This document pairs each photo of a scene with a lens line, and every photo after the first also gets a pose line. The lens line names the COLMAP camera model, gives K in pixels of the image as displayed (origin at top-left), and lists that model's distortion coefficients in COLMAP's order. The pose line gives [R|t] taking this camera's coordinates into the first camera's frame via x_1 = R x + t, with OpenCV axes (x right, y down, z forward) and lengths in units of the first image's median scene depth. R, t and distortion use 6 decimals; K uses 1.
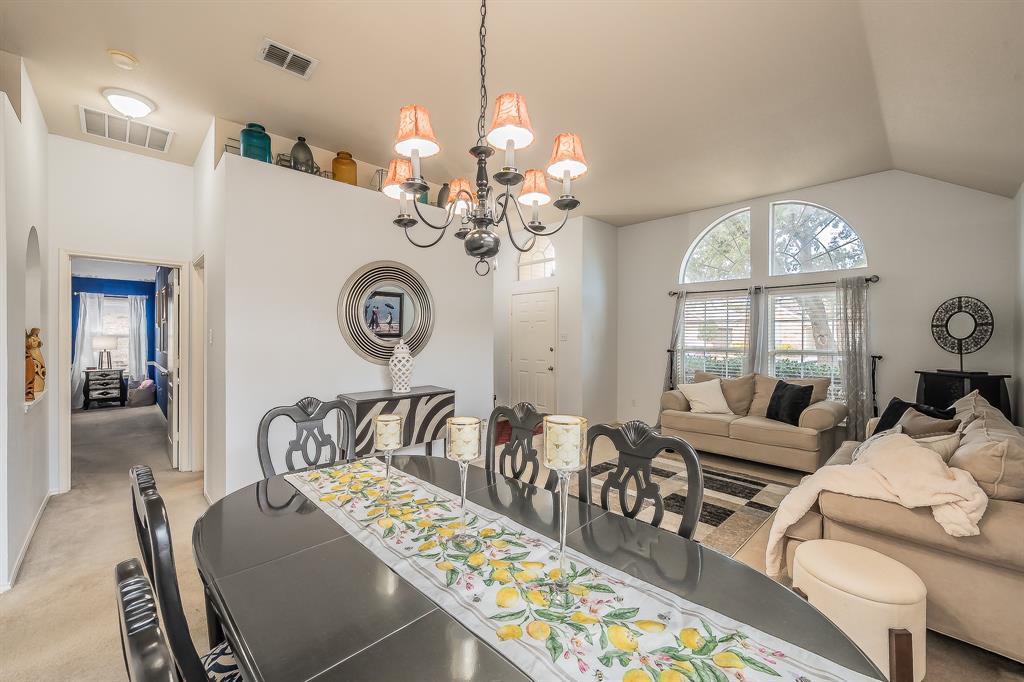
lens RADIAL K [[405.9, 0, 505.8], [0, 405.9, 339.9], [0, 0, 1]] dist [-0.000630, -0.000167]
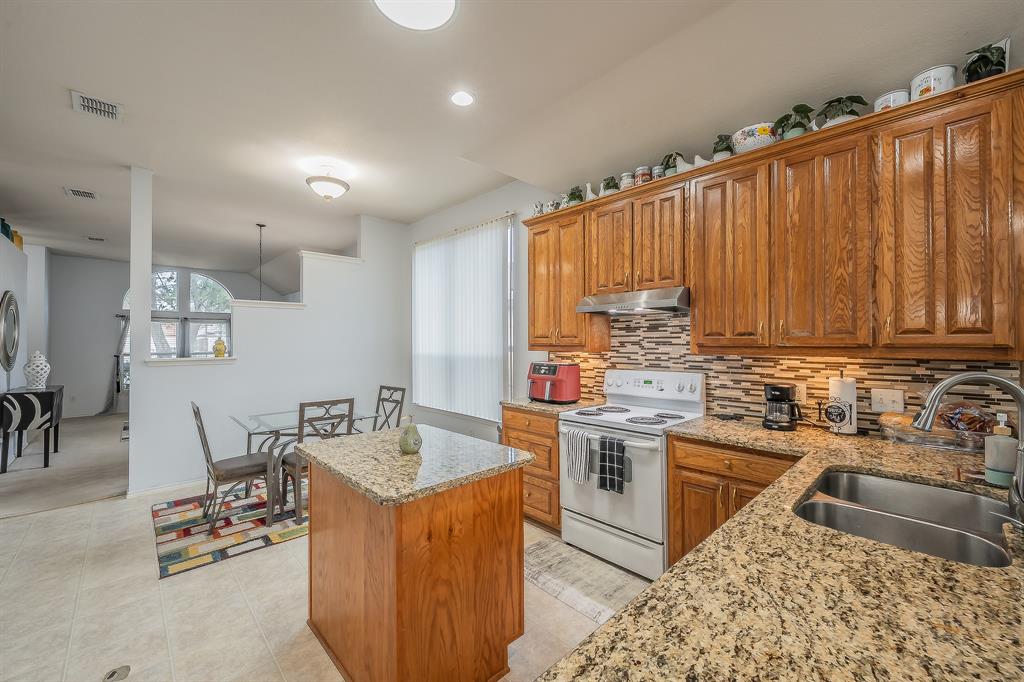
lens RADIAL K [[405.9, 0, 505.8], [0, 405.9, 339.9], [0, 0, 1]] dist [-0.000630, -0.000167]
pose [[0.016757, 0.002398, 0.999857, -1.632122], [0.014334, 0.999894, -0.002638, -0.008384], [-0.999757, 0.014376, 0.016721, -0.650386]]
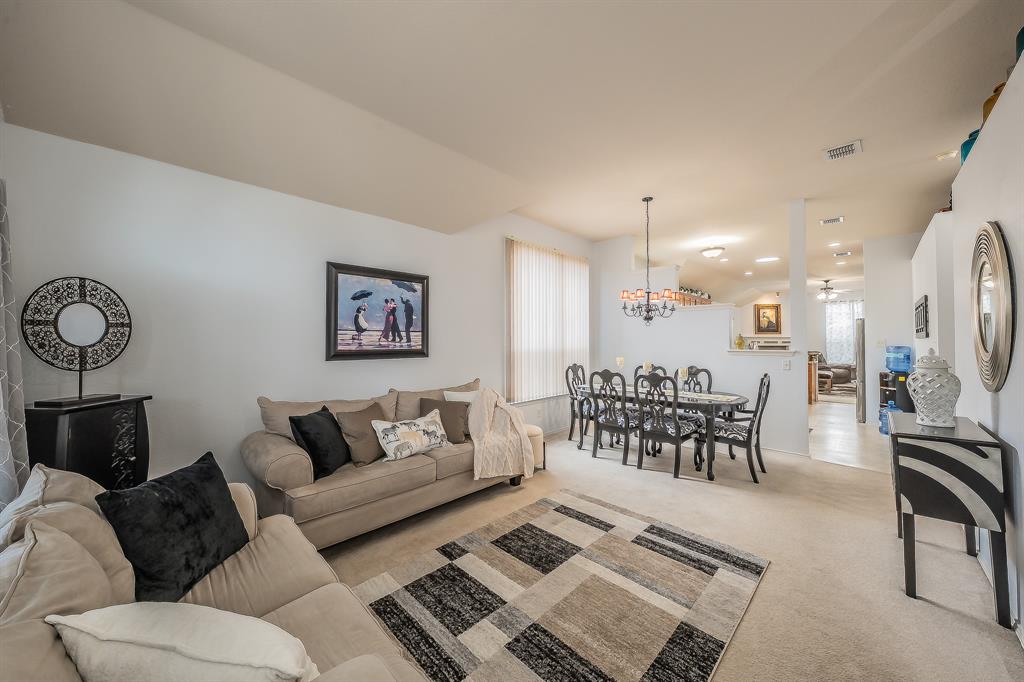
lens RADIAL K [[386.3, 0, 512.0], [0, 386.3, 341.0], [0, 0, 1]] dist [-0.000154, -0.000002]
pose [[-0.998462, -0.000153, -0.055433, 0.501945], [-0.000616, 0.999965, 0.008327, -0.015758], [0.055430, 0.008349, -0.998428, 1.621254]]
